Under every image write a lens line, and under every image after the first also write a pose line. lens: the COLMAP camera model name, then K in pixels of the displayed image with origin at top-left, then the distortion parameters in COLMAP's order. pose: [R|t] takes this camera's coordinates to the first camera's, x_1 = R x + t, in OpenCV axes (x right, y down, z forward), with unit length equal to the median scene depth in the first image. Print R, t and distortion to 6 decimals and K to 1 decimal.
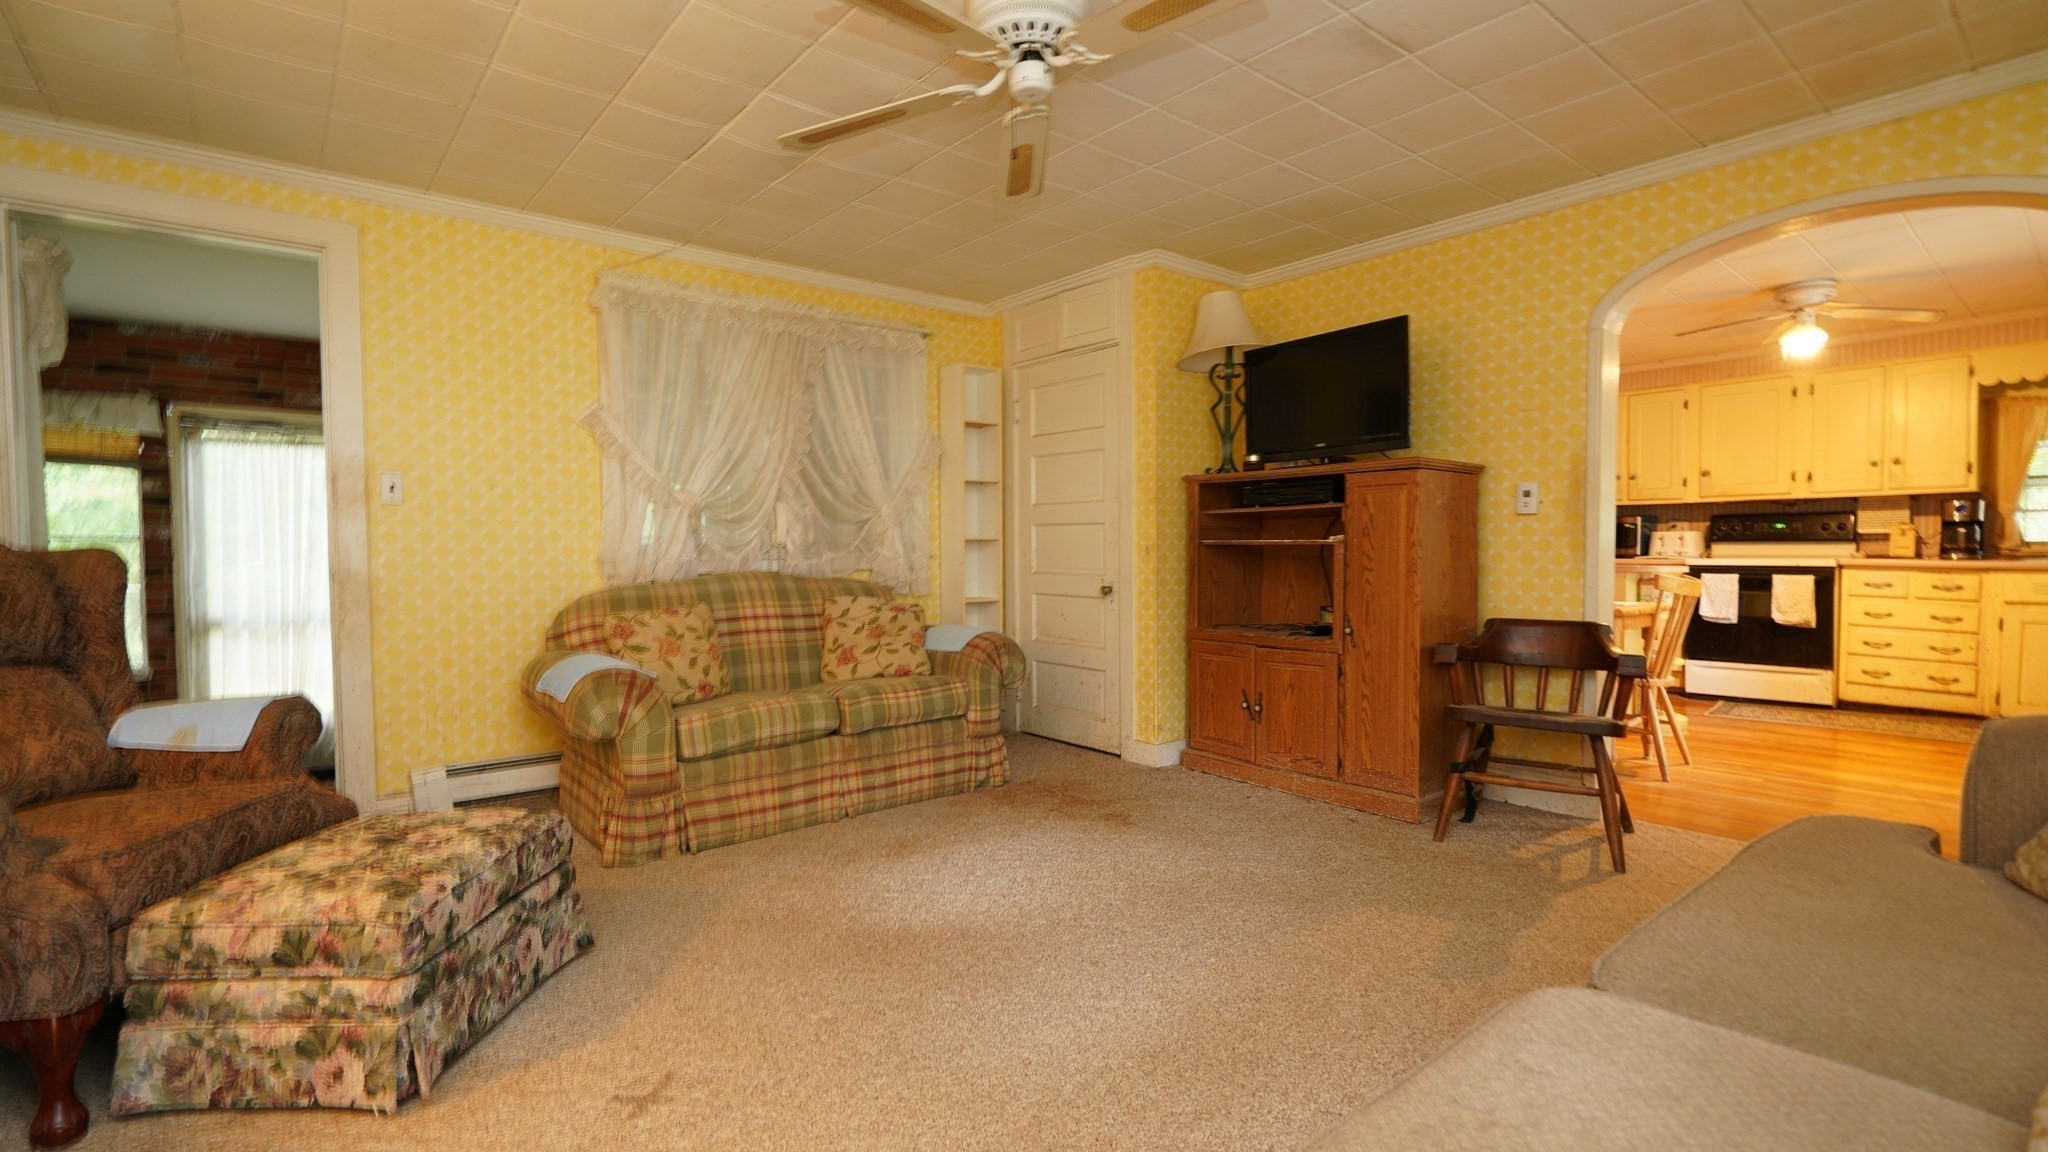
lens RADIAL K [[924.2, 0, 1024.0], [0, 924.2, 576.0], [0, 0, 1]] dist [-0.003408, 0.000625]
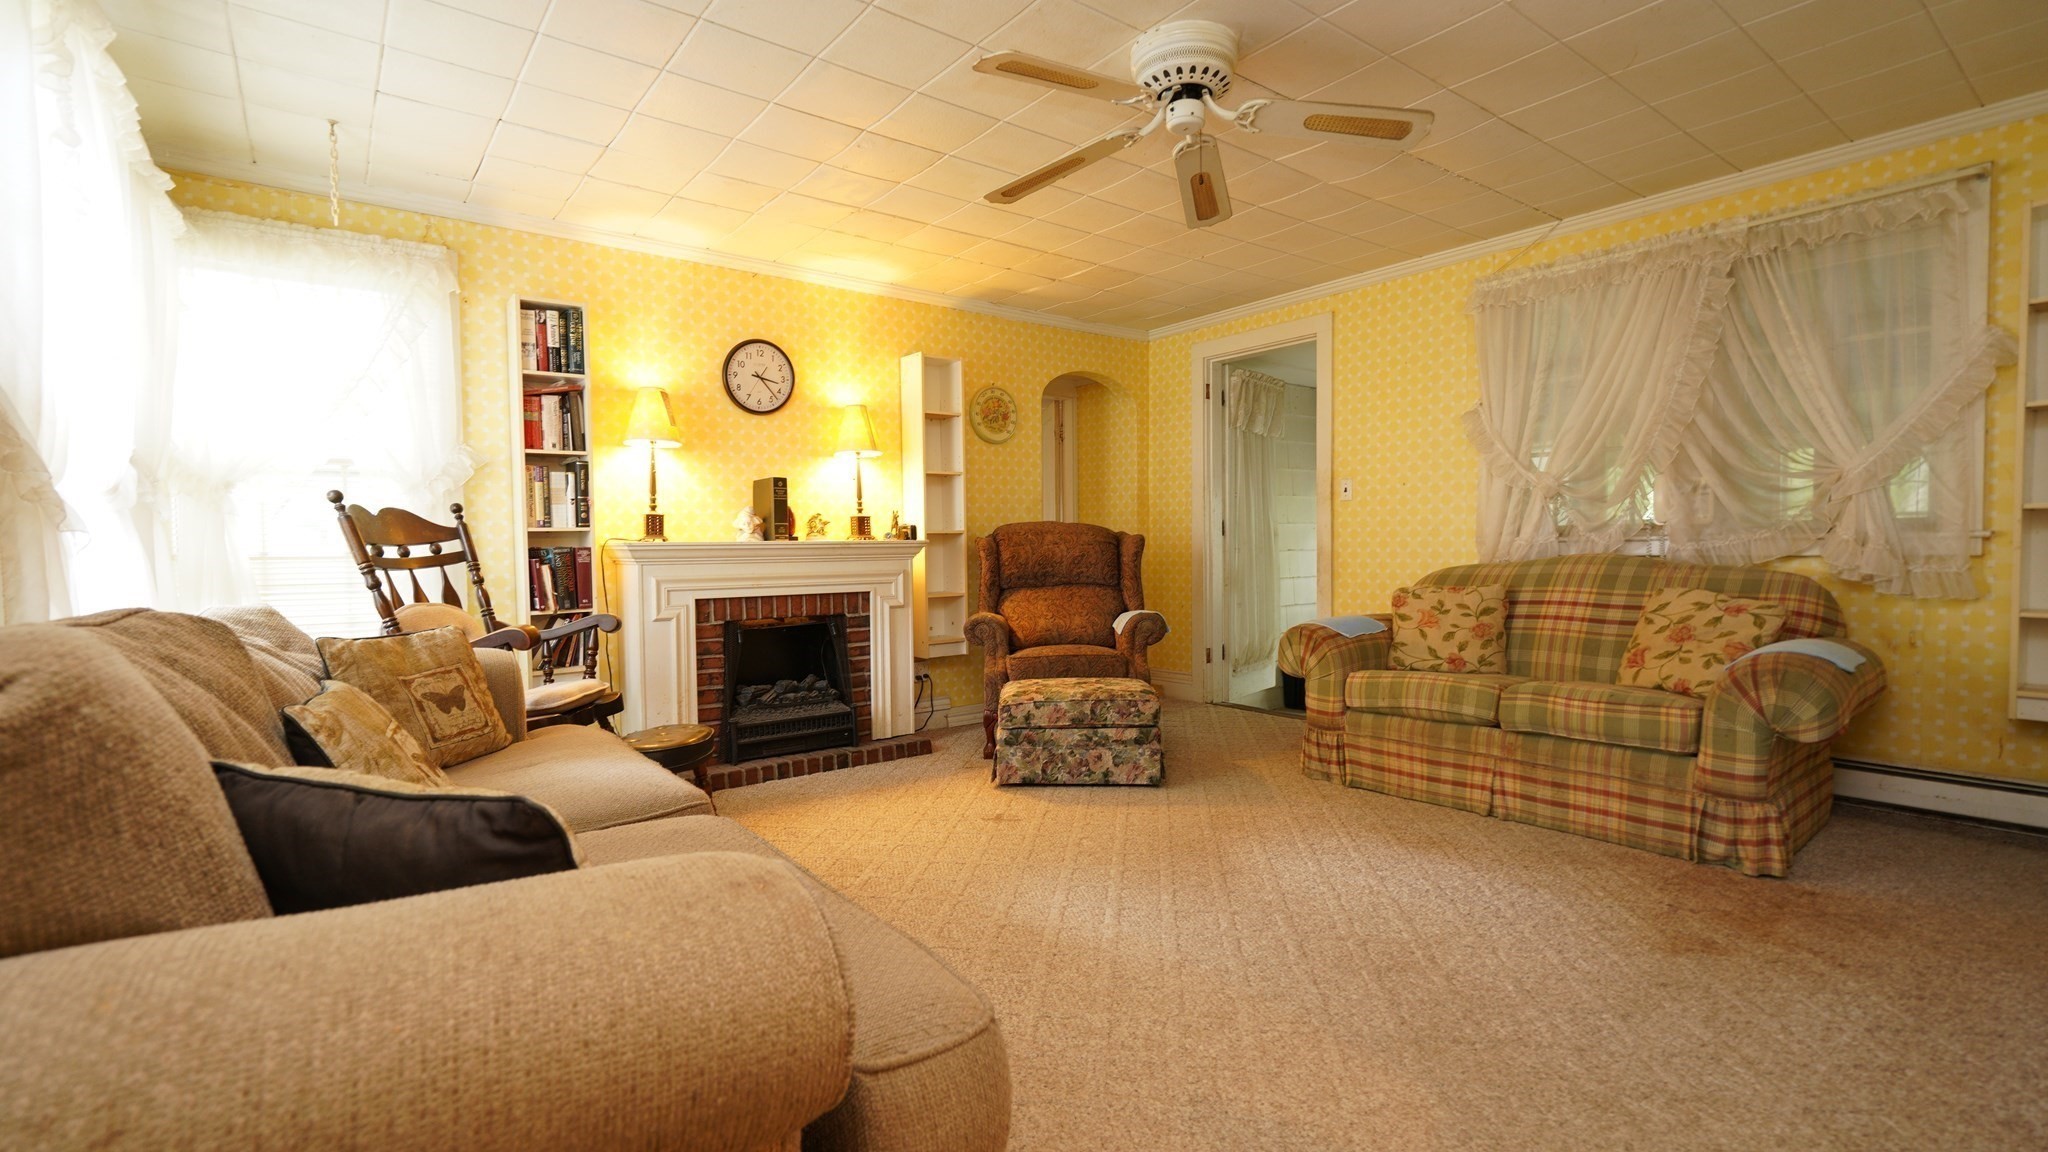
lens RADIAL K [[924.2, 0, 1024.0], [0, 924.2, 576.0], [0, 0, 1]] dist [-0.003408, 0.000625]
pose [[-0.035103, 0.042021, -0.998500, 0.735391], [-0.018365, 0.998920, 0.042684, -0.014012], [0.999215, 0.019836, -0.034293, 0.538847]]
